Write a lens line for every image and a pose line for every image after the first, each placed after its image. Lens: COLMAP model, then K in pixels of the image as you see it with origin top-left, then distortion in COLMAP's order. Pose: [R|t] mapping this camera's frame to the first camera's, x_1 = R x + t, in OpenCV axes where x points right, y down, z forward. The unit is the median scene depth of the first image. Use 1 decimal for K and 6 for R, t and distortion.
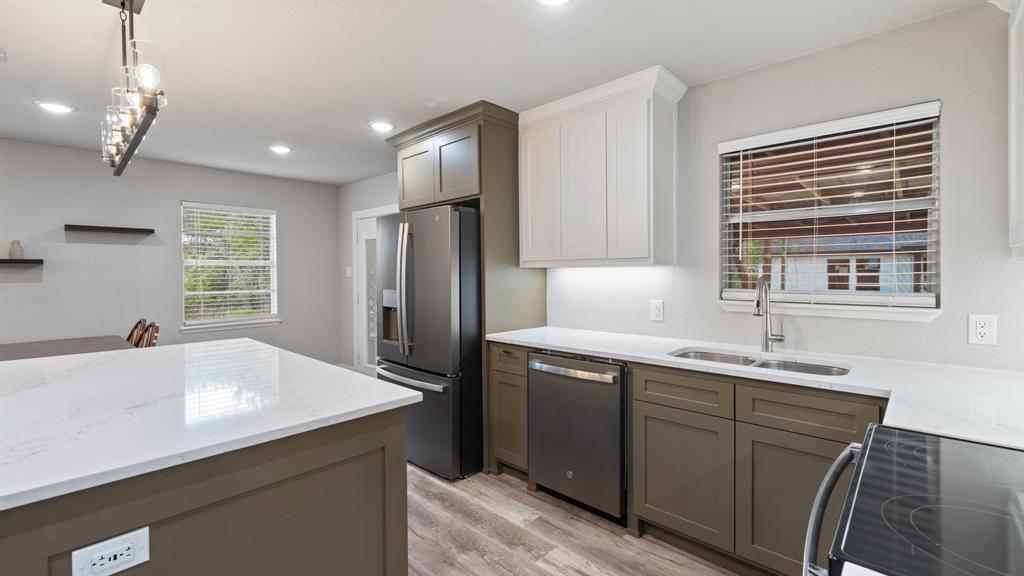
lens RADIAL K [[435.8, 0, 513.7], [0, 435.8, 279.1], [0, 0, 1]] dist [-0.003892, 0.000940]
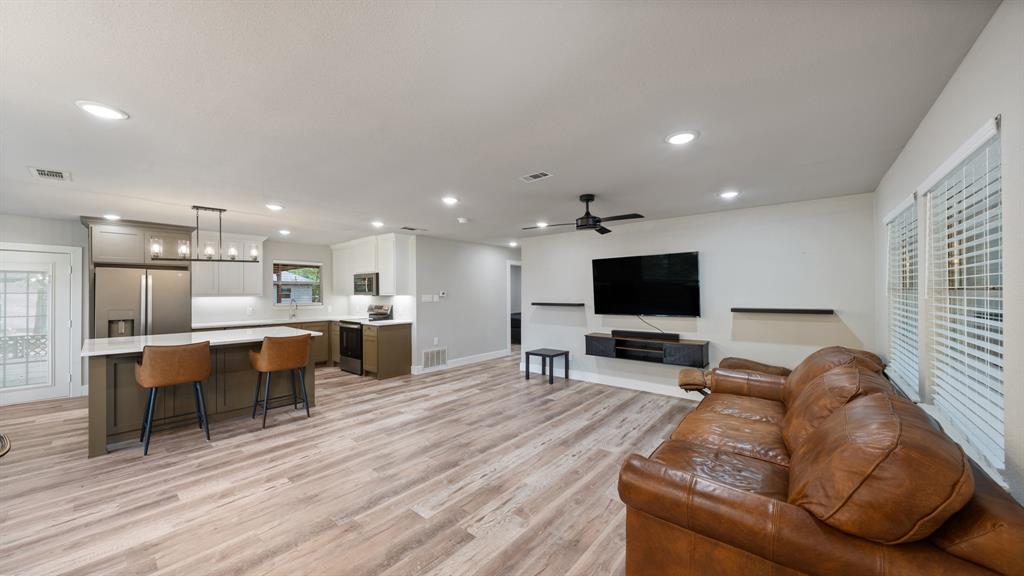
lens RADIAL K [[354.3, 0, 509.2], [0, 354.3, 290.4], [0, 0, 1]] dist [-0.009187, 0.000104]
pose [[-0.052098, 0.012257, 0.998567, -2.341387], [0.023399, 0.999665, -0.011050, -0.005071], [-0.998368, 0.022789, -0.052367, -0.661269]]
